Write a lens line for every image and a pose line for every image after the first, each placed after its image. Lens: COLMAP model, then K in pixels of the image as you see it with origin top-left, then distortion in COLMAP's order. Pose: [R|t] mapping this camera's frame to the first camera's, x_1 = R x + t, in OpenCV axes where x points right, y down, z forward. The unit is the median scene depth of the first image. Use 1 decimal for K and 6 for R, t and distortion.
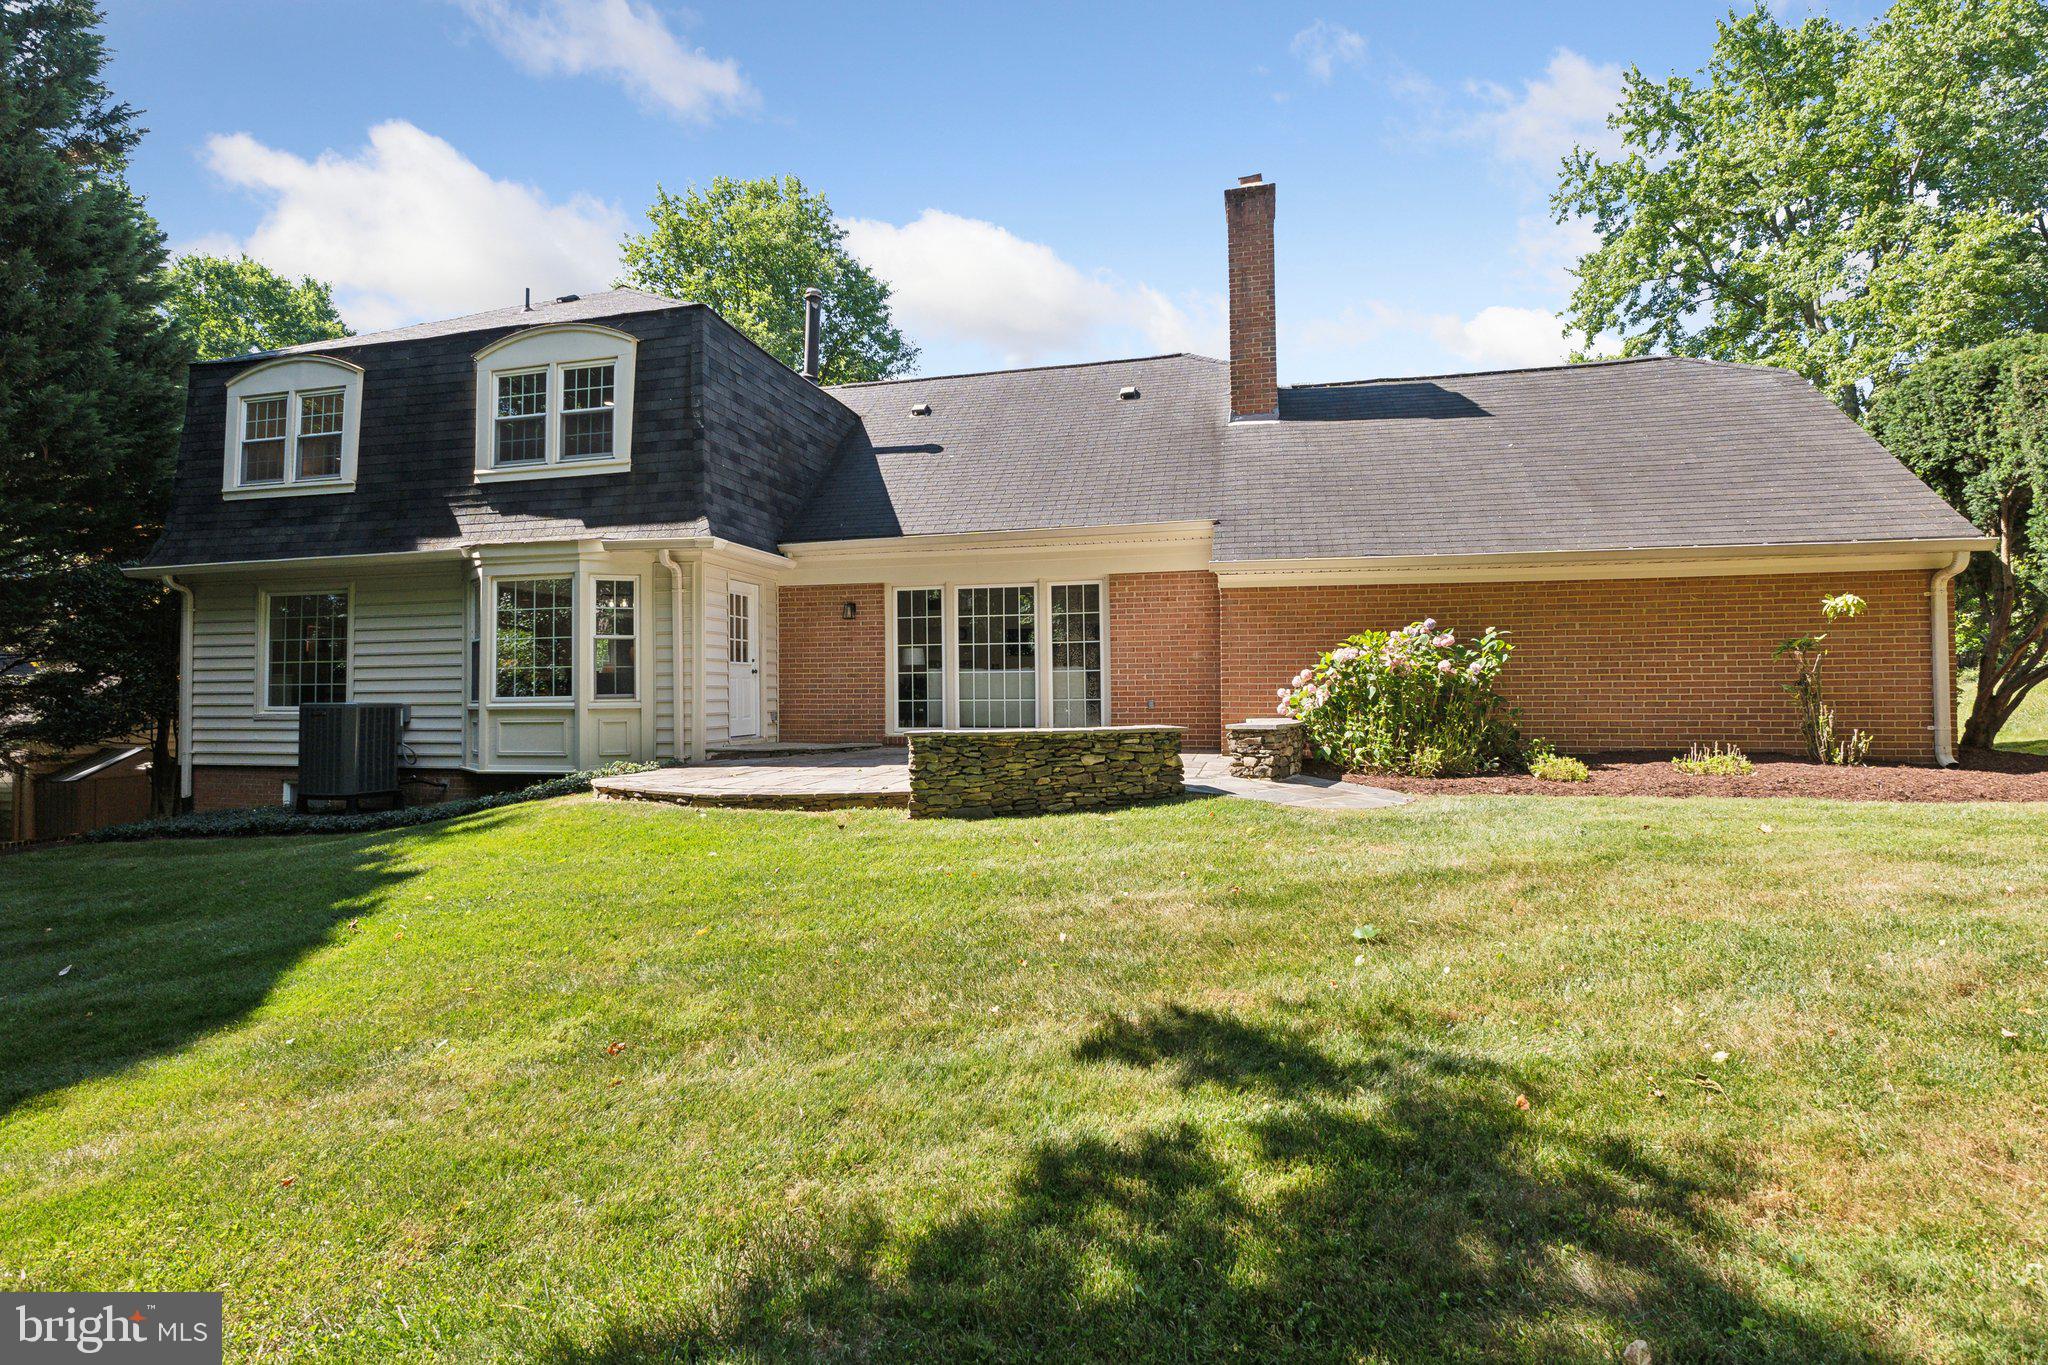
lens RADIAL K [[948.6, 0, 1030.4], [0, 948.6, 676.6], [0, 0, 1]] dist [-0.012260, 0.004338]
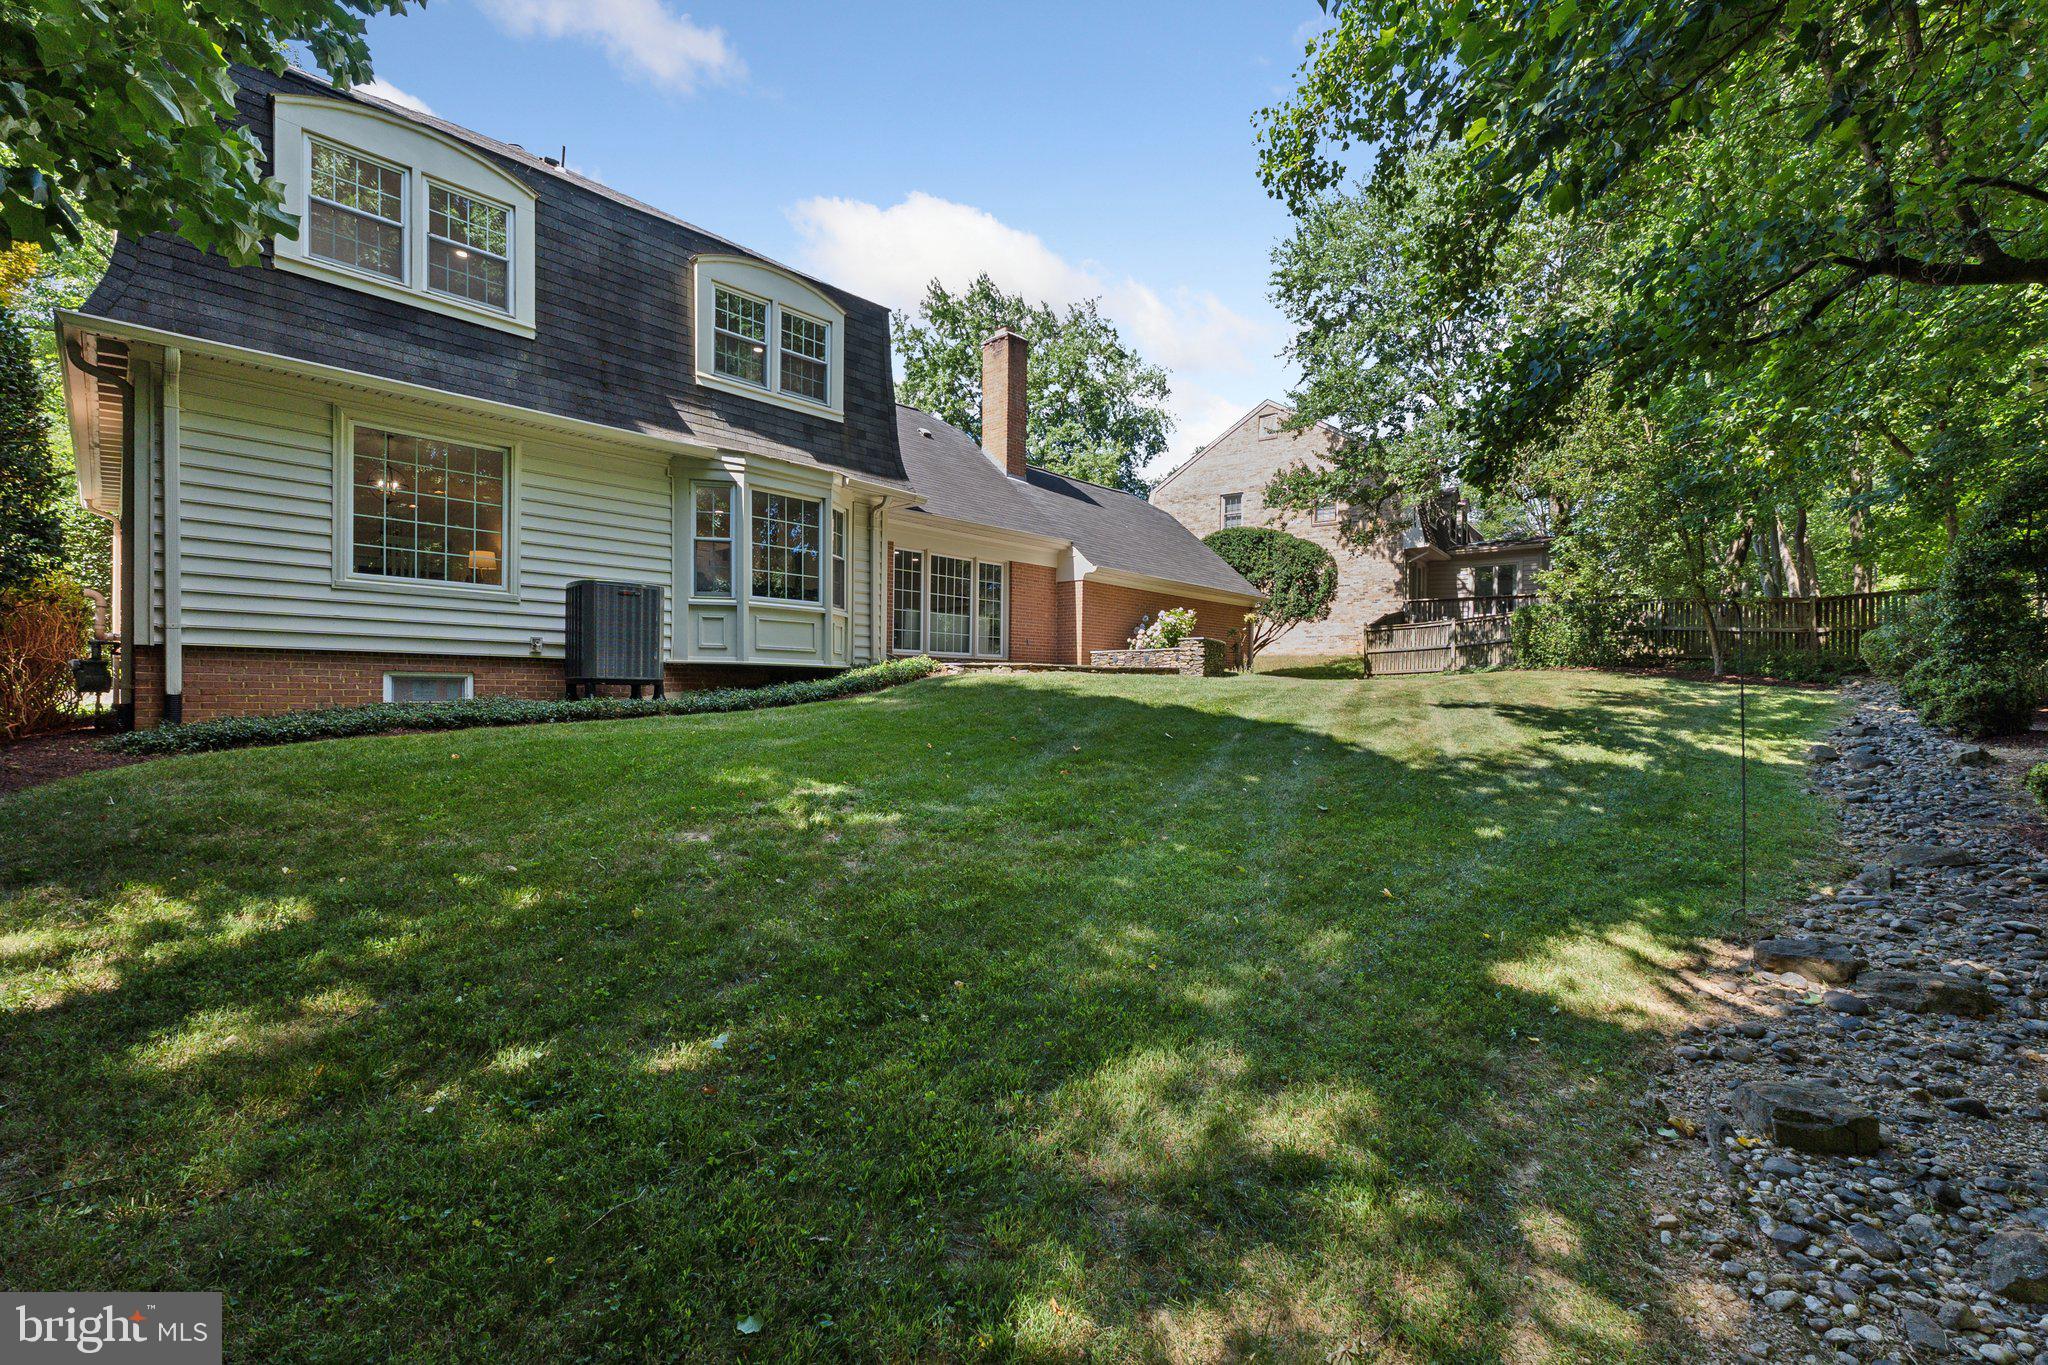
lens RADIAL K [[852.7, 0, 1028.1], [0, 852.7, 692.3], [0, 0, 1]] dist [0.008349, 0.001031]
pose [[0.525318, 0.013454, 0.850799, -1.177526], [-0.035243, 0.999361, 0.005957, 0.110218], [-0.850176, -0.033115, 0.525457, 0.198023]]
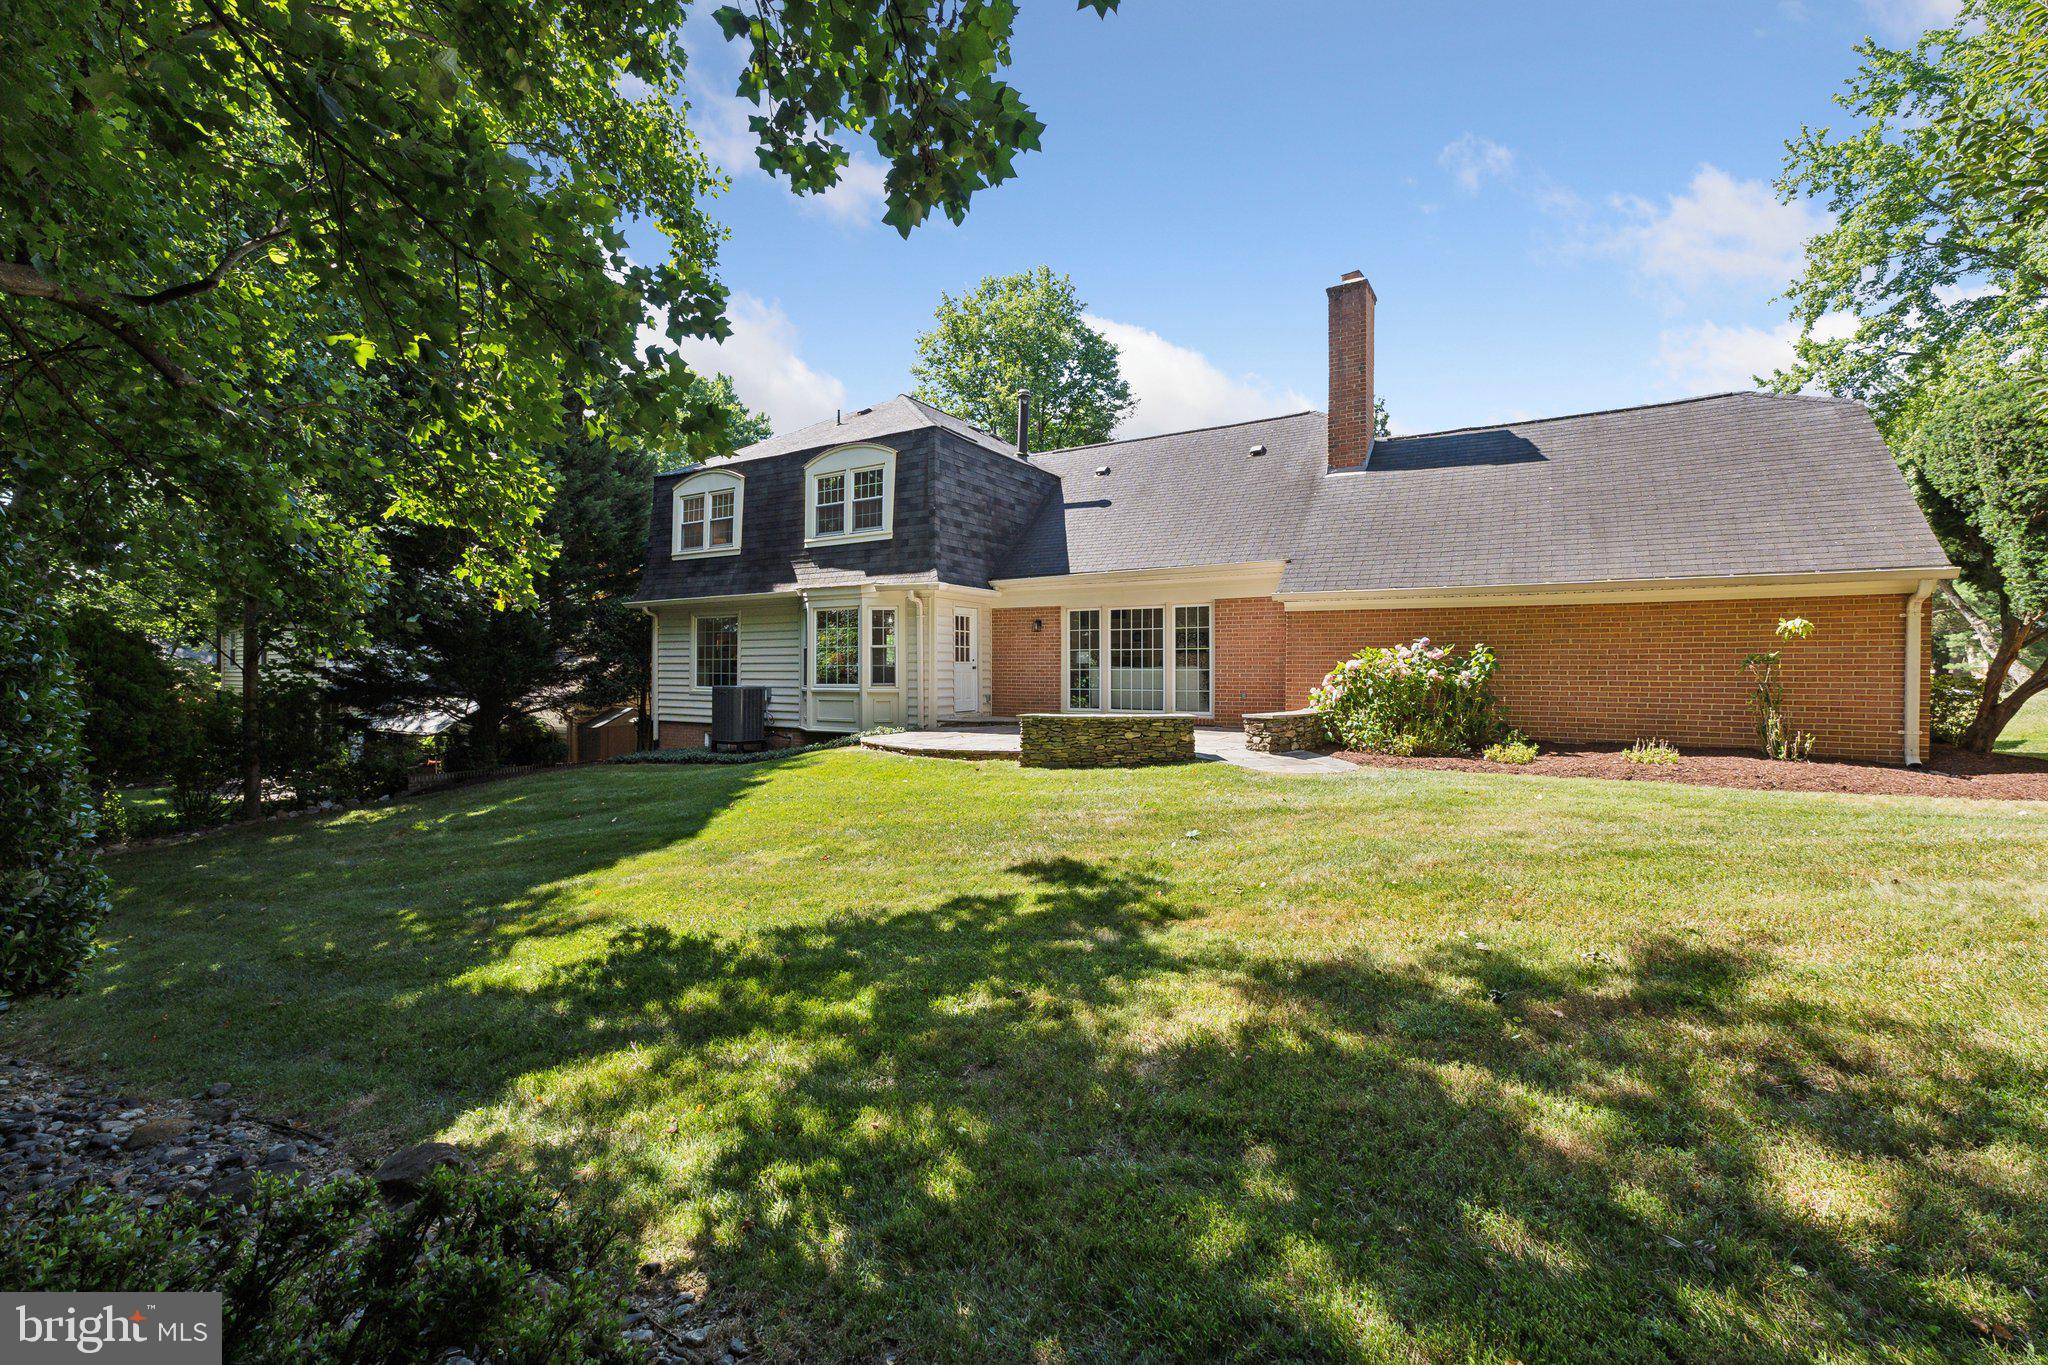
lens RADIAL K [[852.7, 0, 1038.4], [0, 852.7, 686.4], [0, 0, 1]] dist [0.008349, 0.001031]
pose [[0.954175, 0.015600, -0.298843, 0.213701], [-0.003980, 0.999214, 0.039452, -0.030776], [0.299223, -0.036455, 0.953486, -0.251895]]
